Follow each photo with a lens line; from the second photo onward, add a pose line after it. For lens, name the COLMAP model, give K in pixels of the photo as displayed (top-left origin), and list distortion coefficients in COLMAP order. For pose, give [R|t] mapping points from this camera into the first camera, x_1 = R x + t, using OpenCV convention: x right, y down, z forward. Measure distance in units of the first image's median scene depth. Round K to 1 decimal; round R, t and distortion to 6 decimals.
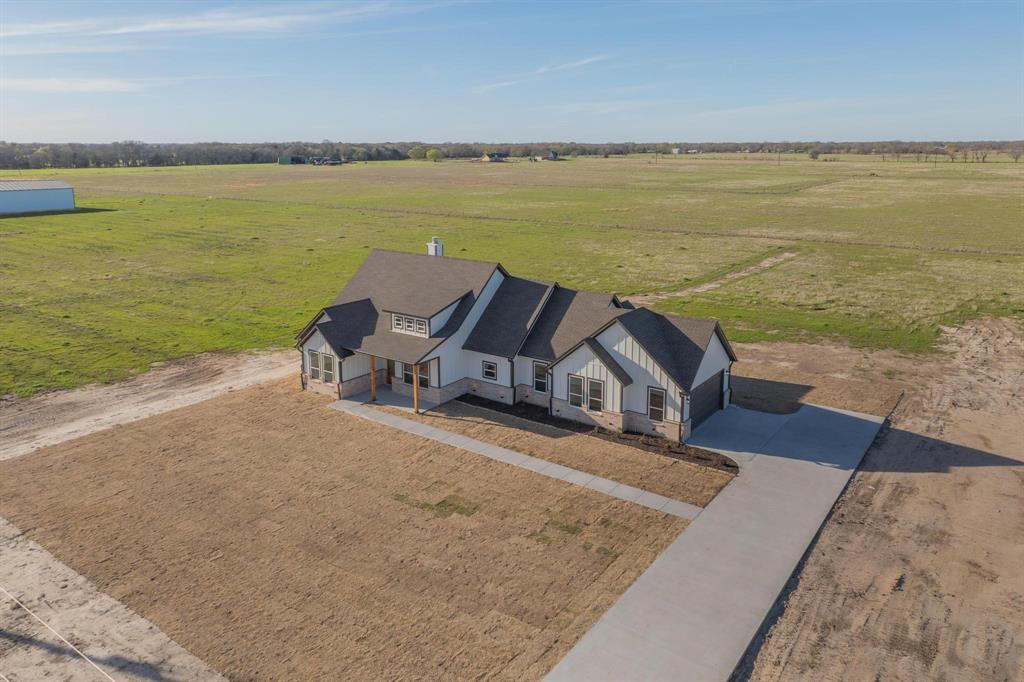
lens RADIAL K [[719.4, 0, 512.0], [0, 719.4, 341.0], [0, 0, 1]] dist [0.003645, 0.003969]
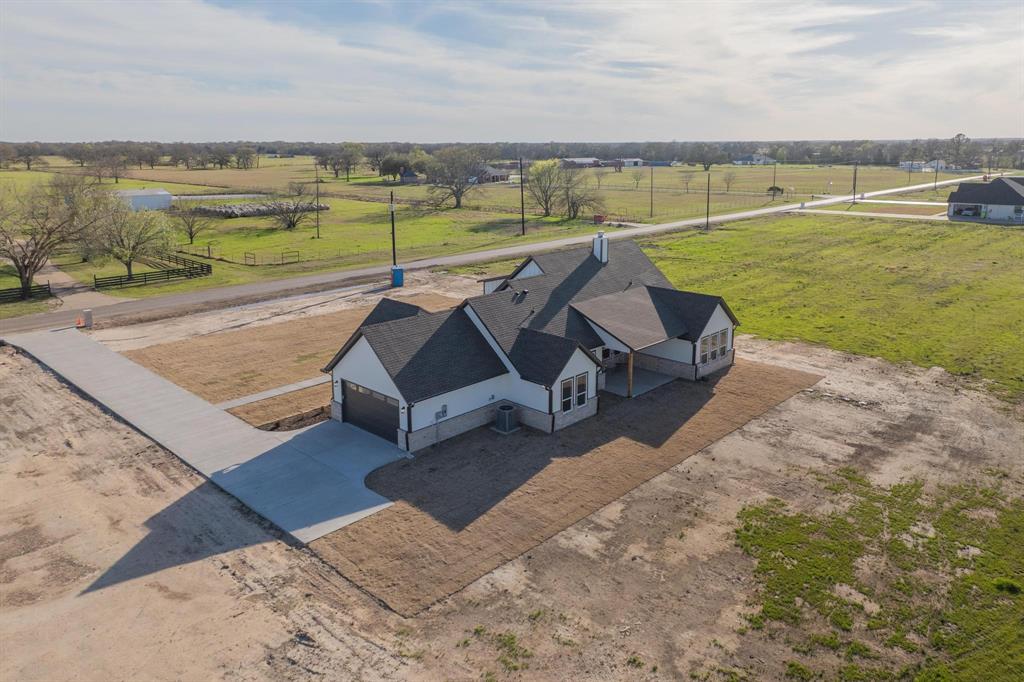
lens RADIAL K [[719.4, 0, 512.0], [0, 719.4, 341.0], [0, 0, 1]] dist [0.003645, 0.003969]
pose [[-0.137207, 0.264055, -0.954699, 1.272173], [-0.259355, 0.920613, 0.291901, -0.369983], [0.955986, 0.287656, -0.057831, 1.370272]]
